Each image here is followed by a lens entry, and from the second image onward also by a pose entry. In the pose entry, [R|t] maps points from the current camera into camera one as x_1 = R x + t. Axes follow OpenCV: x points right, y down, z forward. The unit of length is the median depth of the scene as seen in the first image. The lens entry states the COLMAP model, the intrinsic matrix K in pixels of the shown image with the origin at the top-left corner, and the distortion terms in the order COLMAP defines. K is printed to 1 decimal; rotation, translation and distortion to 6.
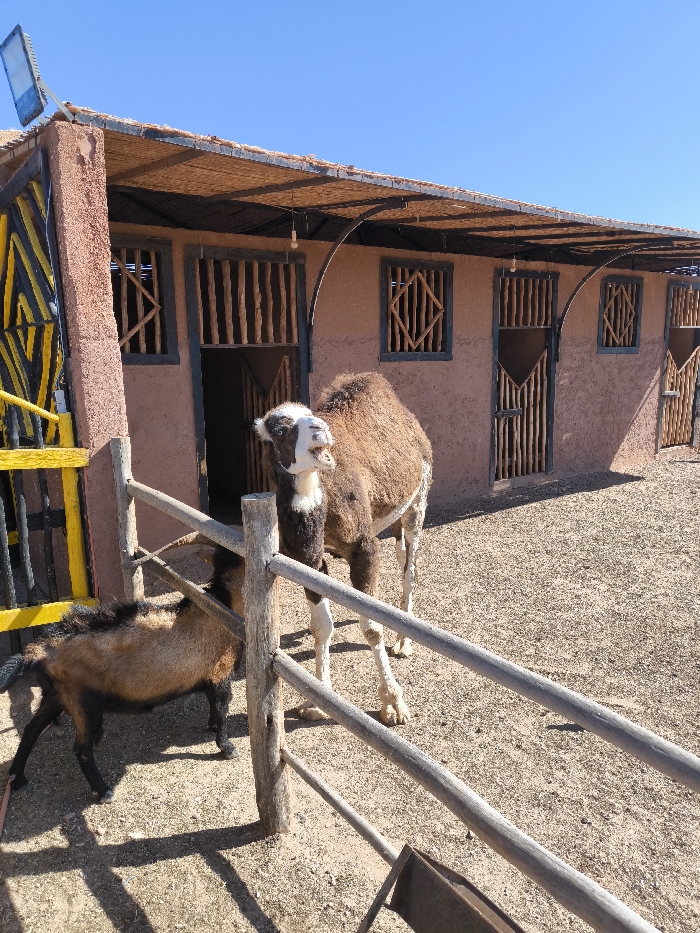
lens RADIAL K [[645.8, 0, 351.0], [0, 645.8, 464.2], [0, 0, 1]] dist [0.003967, -0.001228]
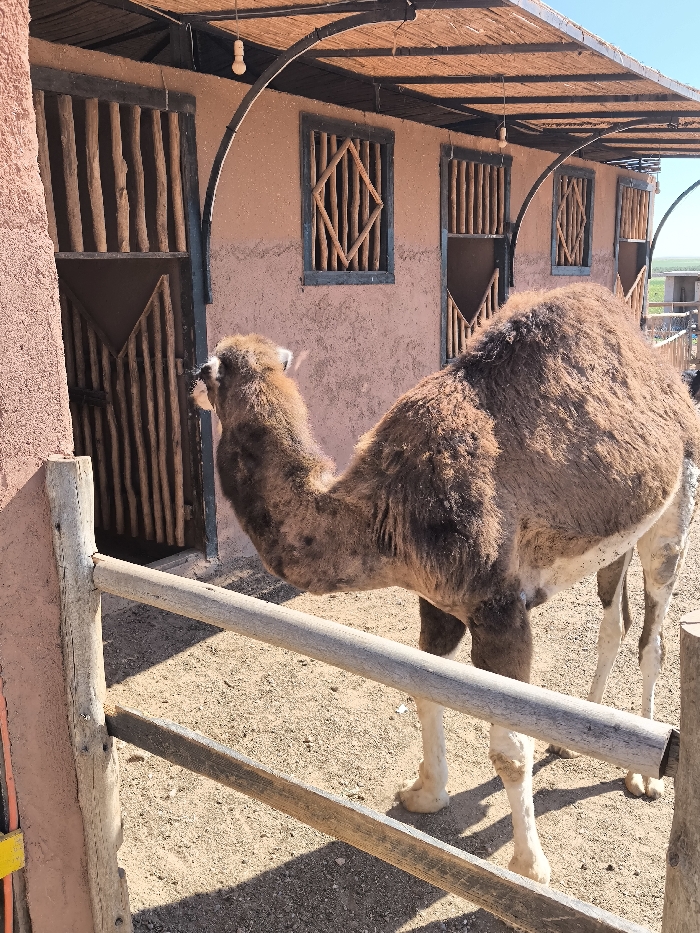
lens RADIAL K [[878.5, 0, 350.1], [0, 878.5, 469.3], [0, 0, 1]] dist [0.020286, 0.000000]
pose [[0.937540, -0.068342, 0.341098, -0.207108], [0.052695, 0.997098, 0.054942, -0.026030], [-0.343863, -0.033537, 0.938421, 0.180087]]
